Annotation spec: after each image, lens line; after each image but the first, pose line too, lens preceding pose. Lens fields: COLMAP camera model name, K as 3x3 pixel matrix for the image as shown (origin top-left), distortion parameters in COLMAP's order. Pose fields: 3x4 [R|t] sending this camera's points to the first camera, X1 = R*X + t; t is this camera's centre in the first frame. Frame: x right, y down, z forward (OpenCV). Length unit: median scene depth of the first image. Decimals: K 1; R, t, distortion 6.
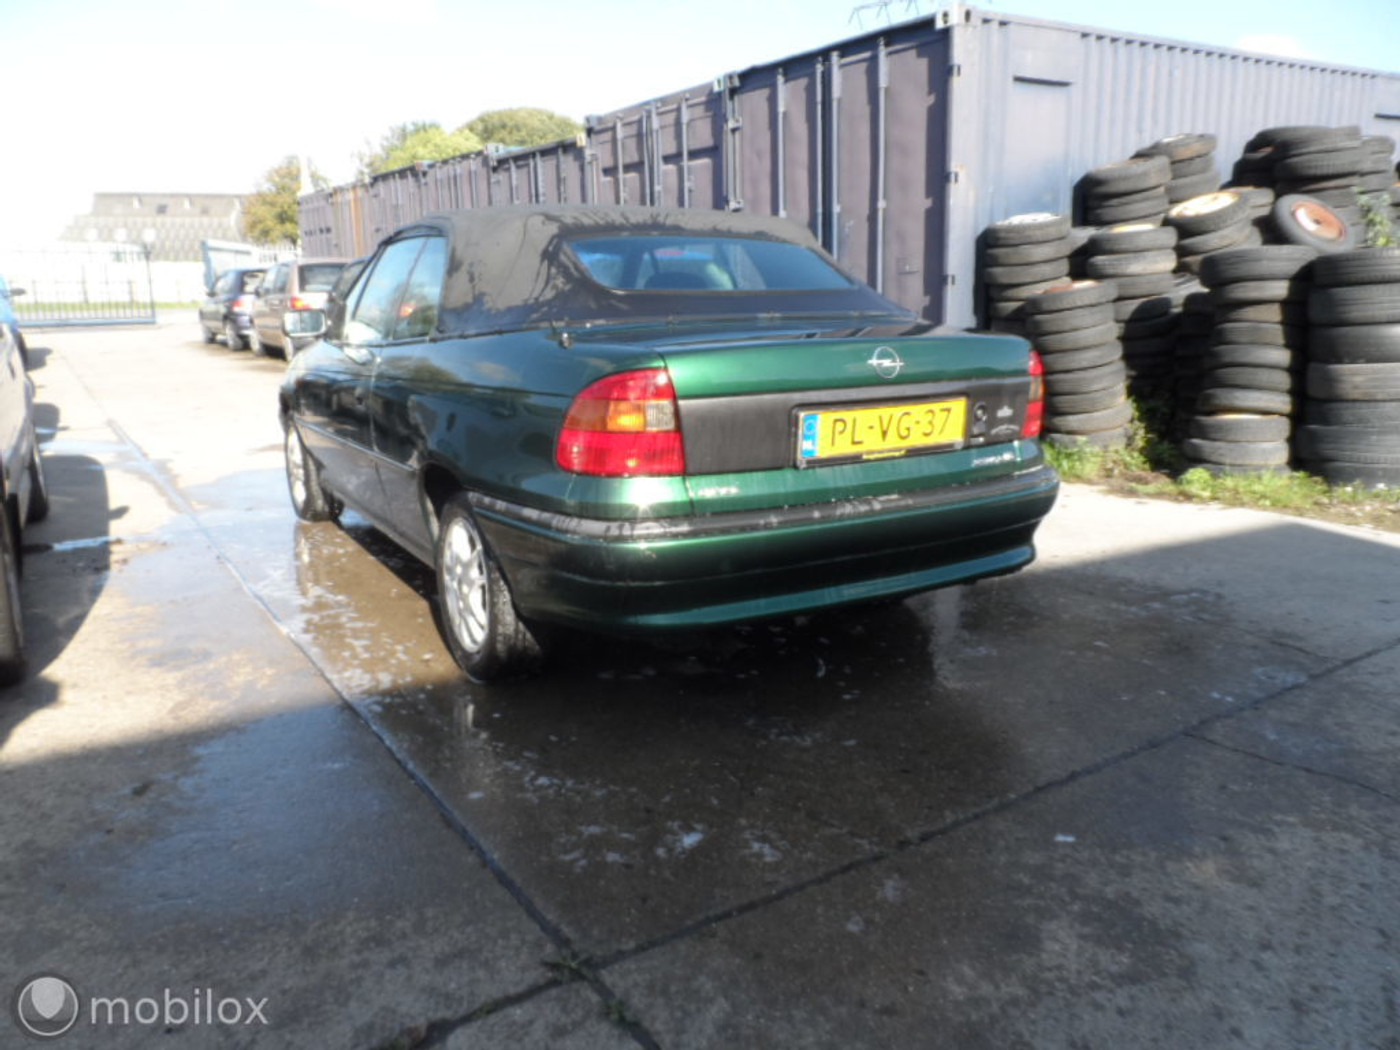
lens RADIAL K [[1058.4, 0, 702.6], [0, 1058.4, 518.4], [0, 0, 1]] dist [-0.013160, 0.011769]
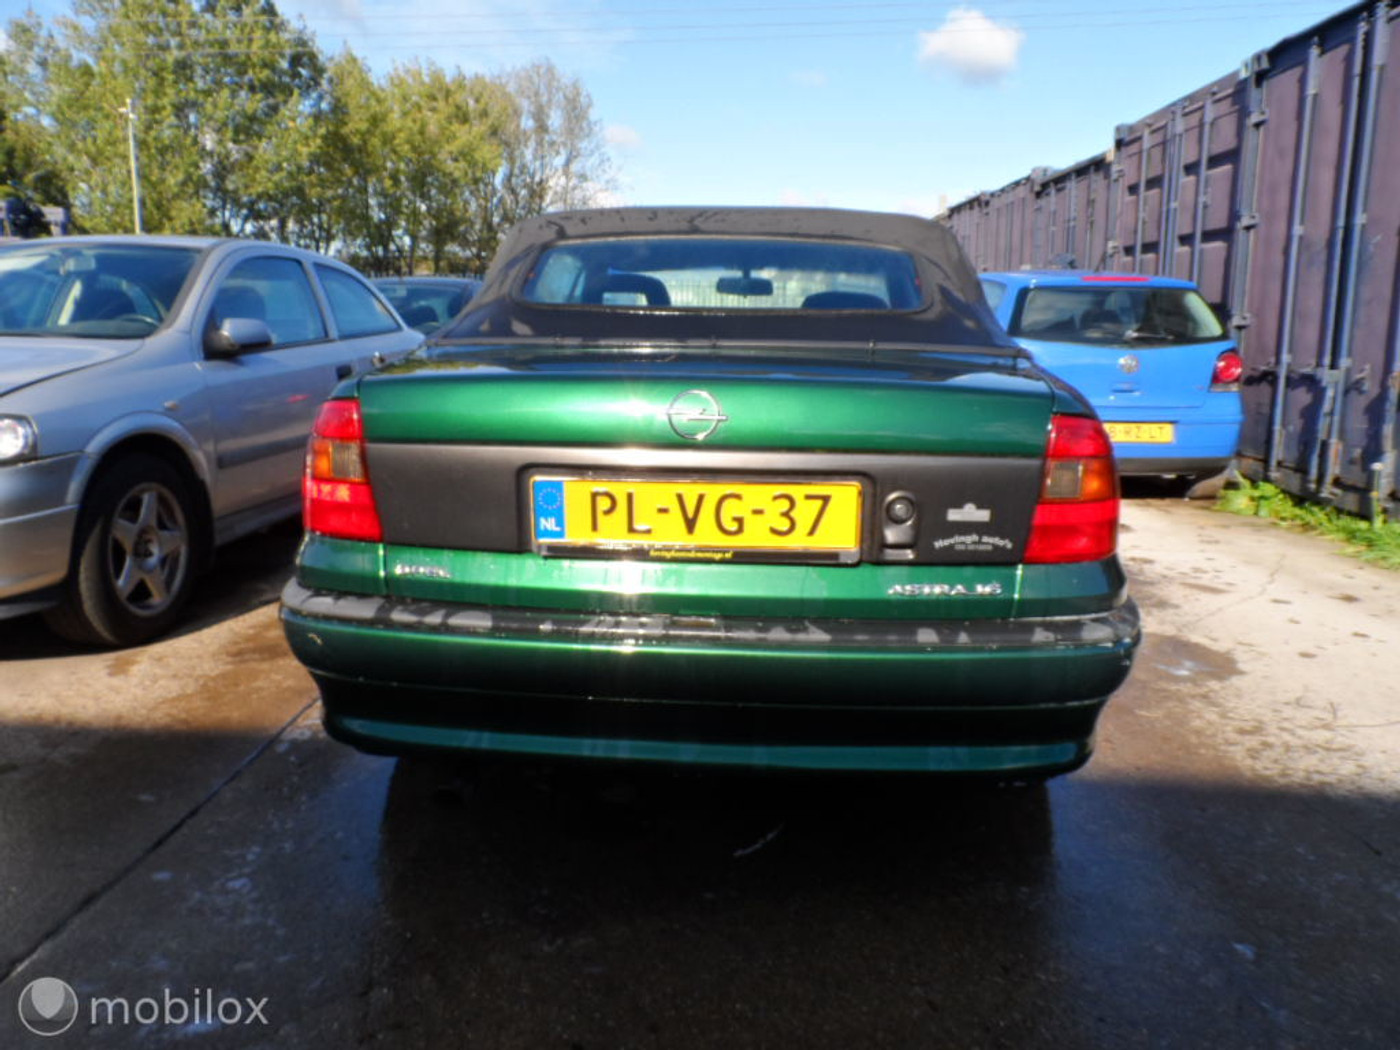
lens RADIAL K [[1058.4, 0, 697.5], [0, 1058.4, 528.2], [0, 0, 1]] dist [-0.013160, 0.011769]
pose [[0.819366, 0.128947, -0.558580, 0.176095], [-0.143156, 0.989528, 0.018440, -0.029135], [0.555108, 0.064855, 0.829246, 0.151182]]
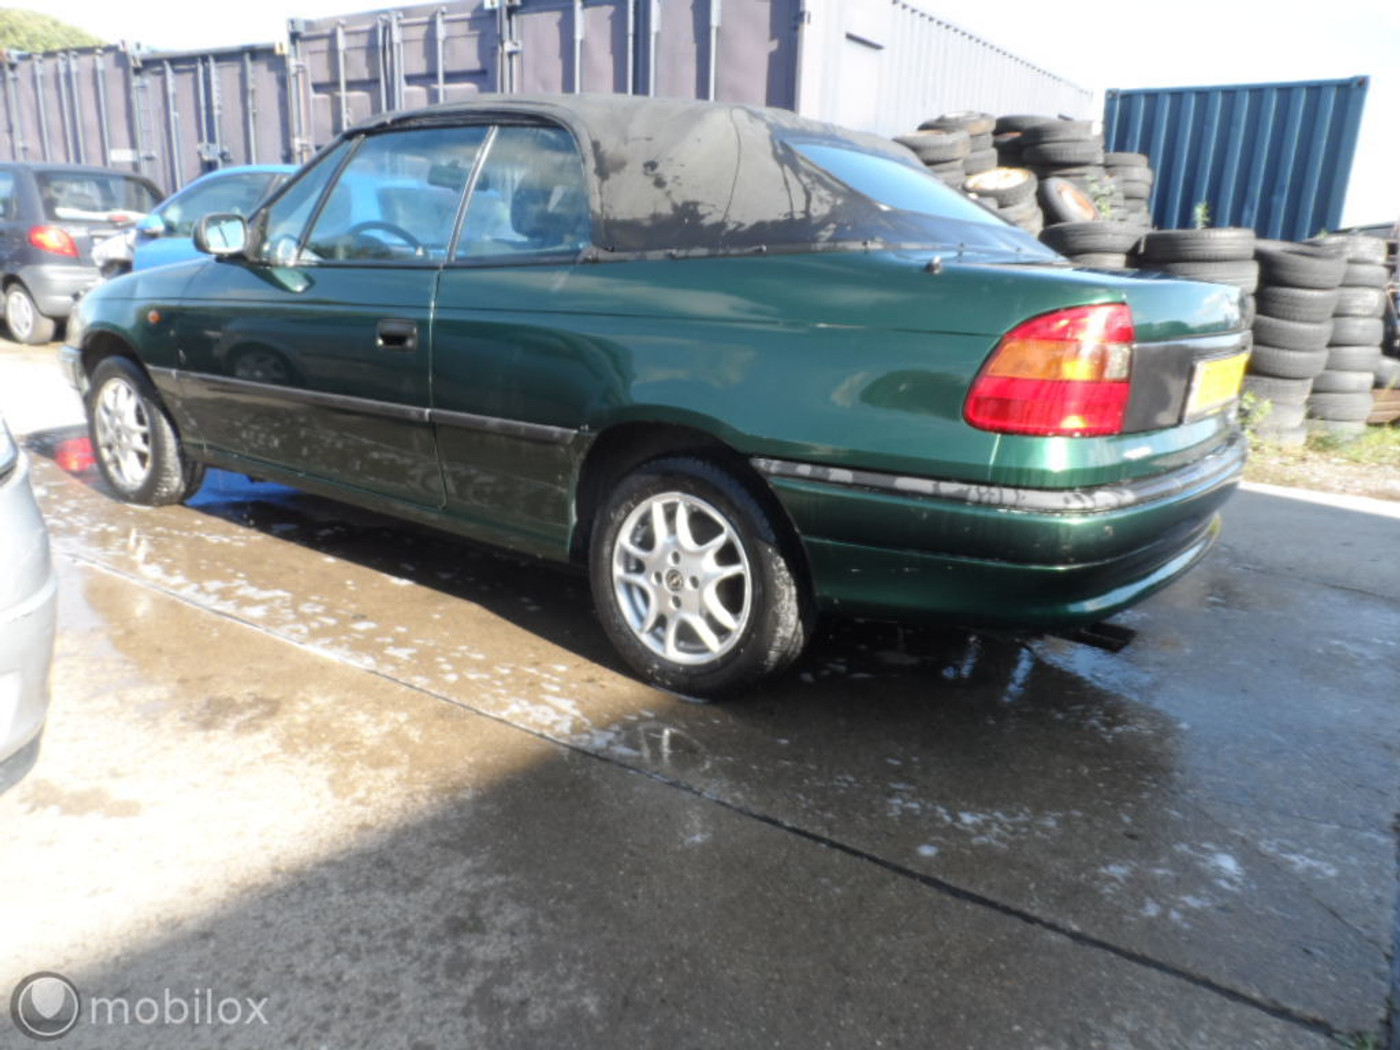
lens RADIAL K [[1058.4, 0, 697.9], [0, 1058.4, 526.3], [0, 0, 1]] dist [-0.013160, 0.011769]
pose [[0.923588, -0.041943, 0.381085, -0.194811], [0.026597, 0.998613, 0.045448, -0.004358], [-0.382462, -0.031840, 0.923422, 0.106051]]
